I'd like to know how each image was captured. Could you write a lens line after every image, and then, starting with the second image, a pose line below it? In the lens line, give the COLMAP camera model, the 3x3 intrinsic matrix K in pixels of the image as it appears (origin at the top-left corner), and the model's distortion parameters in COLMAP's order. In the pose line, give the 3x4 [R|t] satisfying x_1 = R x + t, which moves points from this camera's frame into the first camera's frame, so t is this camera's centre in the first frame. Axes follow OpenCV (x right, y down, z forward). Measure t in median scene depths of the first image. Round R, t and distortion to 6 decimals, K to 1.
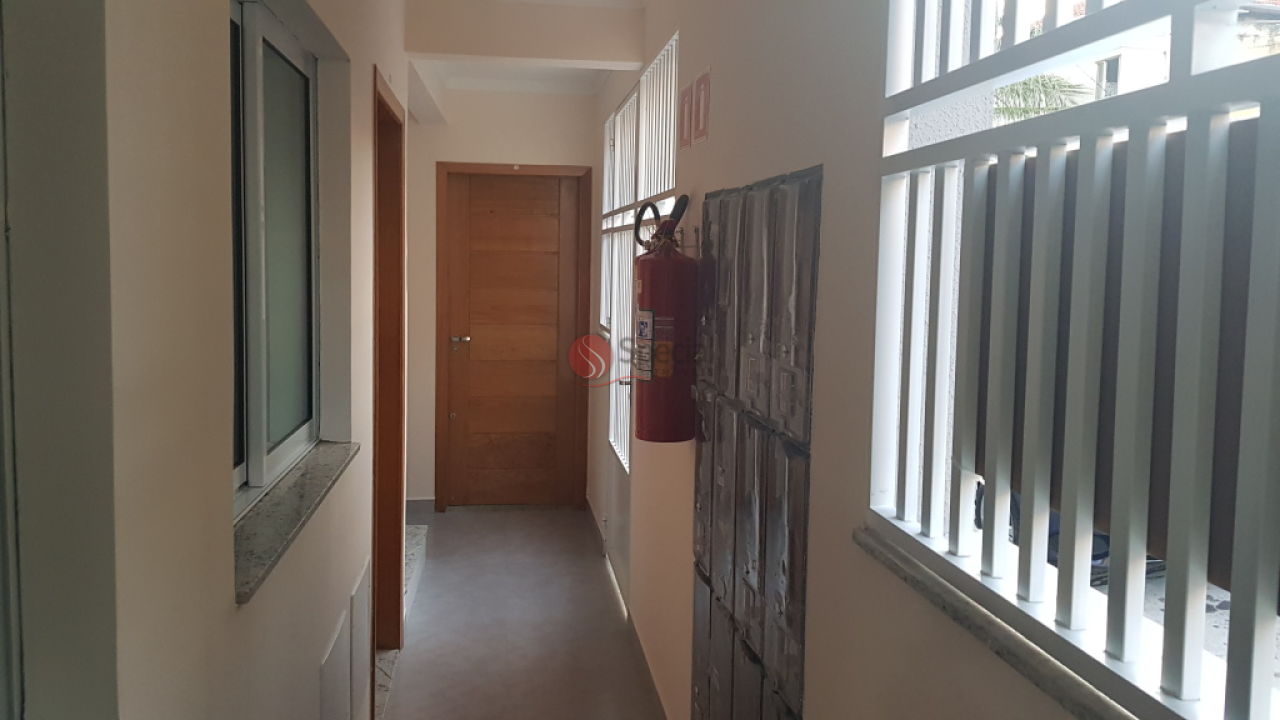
lens RADIAL K [[947.0, 0, 689.5], [0, 947.0, 332.4], [0, 0, 1]] dist [0.004779, -0.038291]
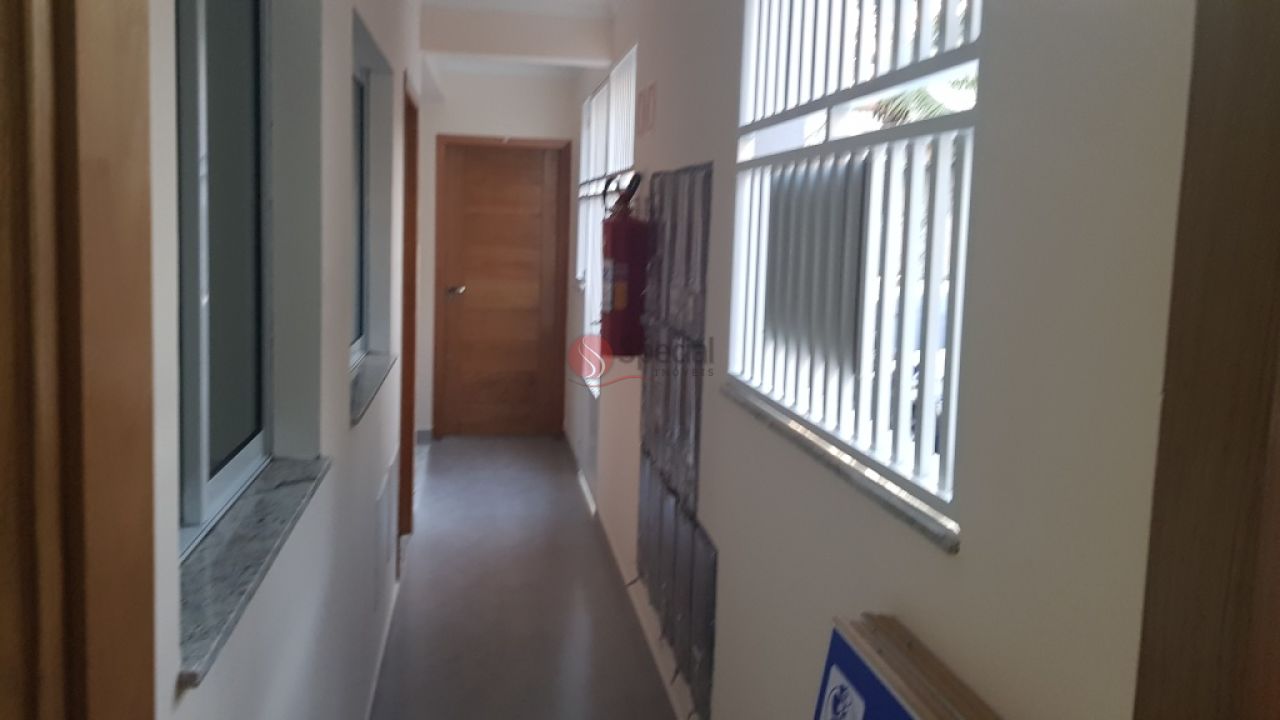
lens RADIAL K [[993.3, 0, 637.5], [0, 993.3, 326.1], [0, 0, 1]] dist [0.000817, -0.065997]
pose [[0.999199, 0.014347, -0.037361, 0.039069], [-0.013345, 0.999549, 0.026917, 0.025766], [0.037730, -0.026397, 0.998939, -0.318581]]
